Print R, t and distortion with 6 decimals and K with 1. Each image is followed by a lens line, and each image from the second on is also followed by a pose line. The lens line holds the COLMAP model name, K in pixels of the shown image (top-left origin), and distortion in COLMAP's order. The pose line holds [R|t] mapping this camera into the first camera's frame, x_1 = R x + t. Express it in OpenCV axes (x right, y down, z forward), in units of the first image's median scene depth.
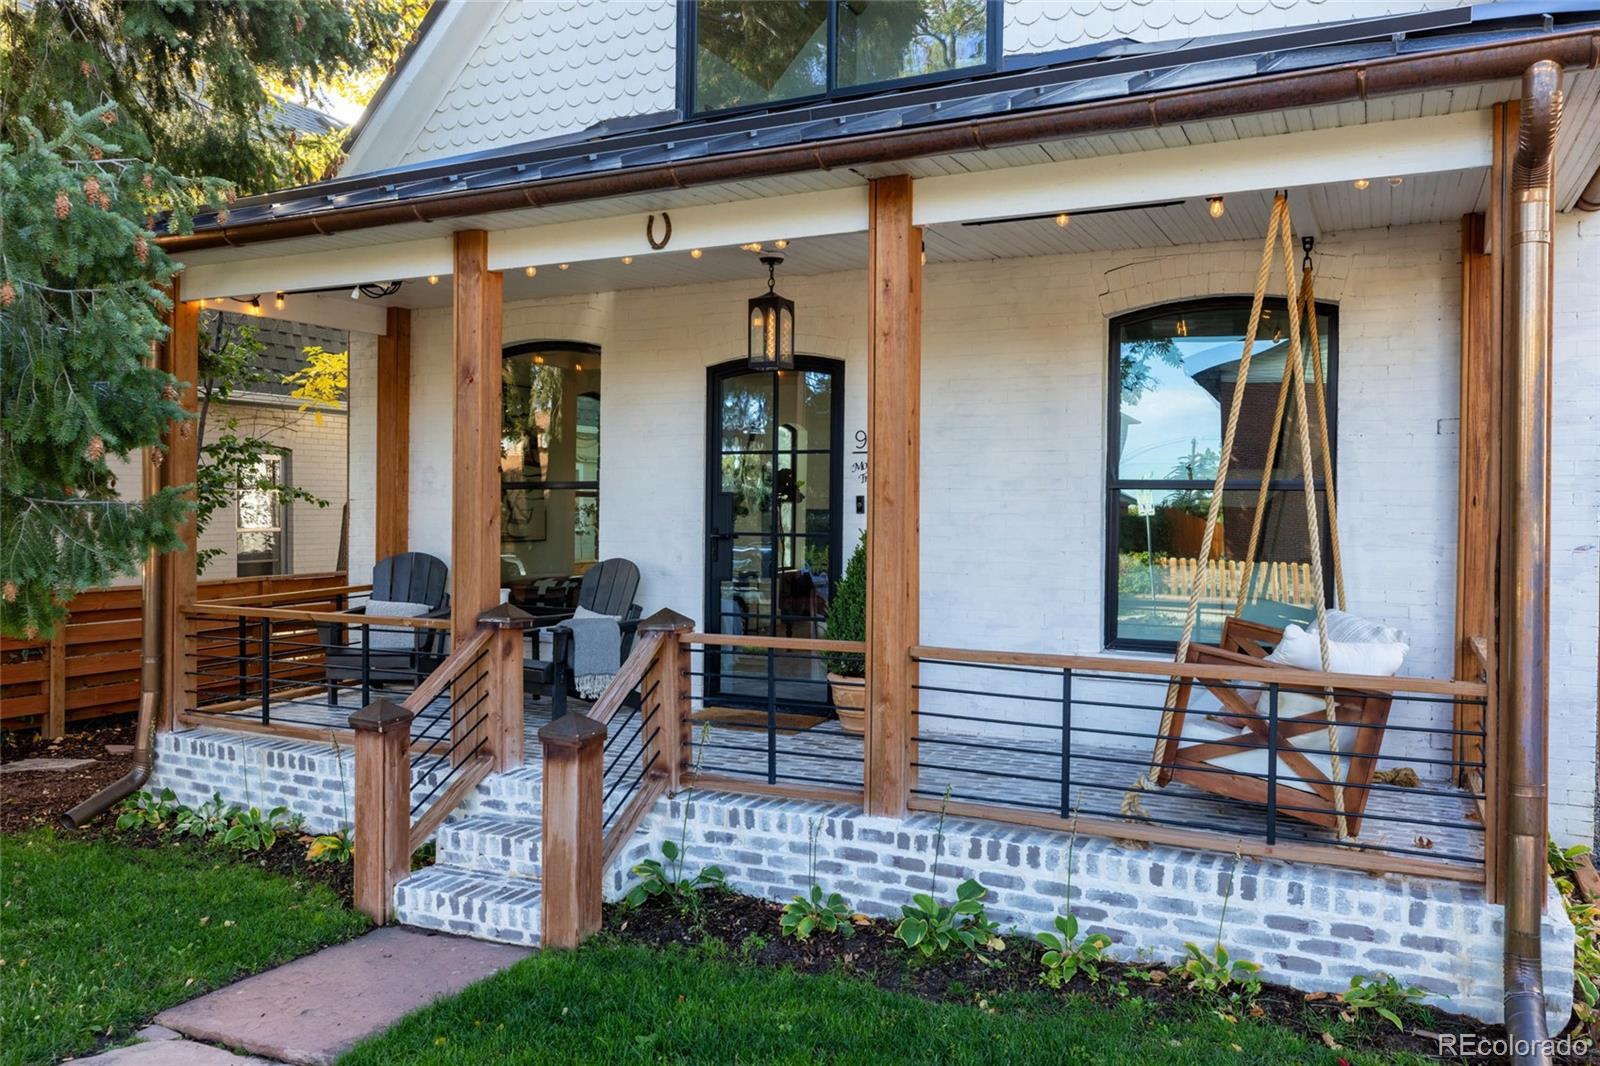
lens RADIAL K [[1170.2, 0, 800.0], [0, 1170.2, 533.0], [0, 0, 1]] dist [-0.005529, 0.001037]
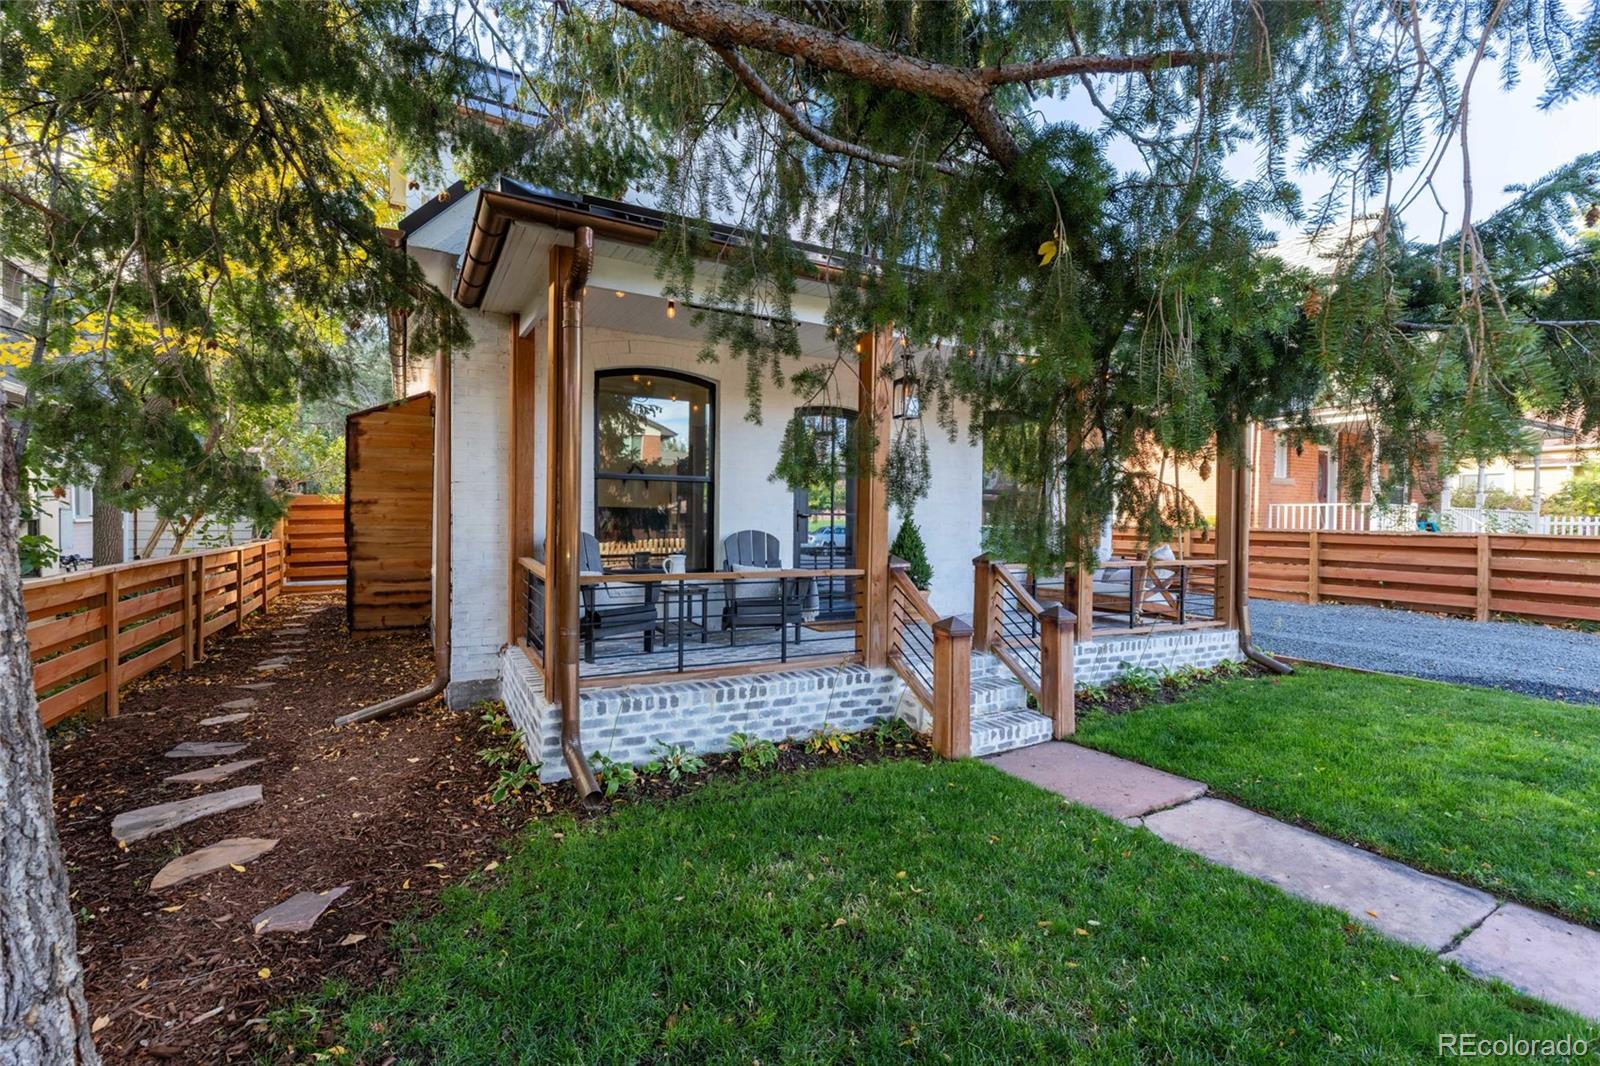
lens RADIAL K [[742.4, 0, 801.2], [0, 742.4, 529.2], [0, 0, 1]] dist [0.001945, 0.000031]
pose [[0.563569, -0.019975, 0.825827, -1.056640], [-0.012452, 0.999389, 0.032671, -0.004442], [-0.825975, -0.028695, 0.562976, 0.516690]]
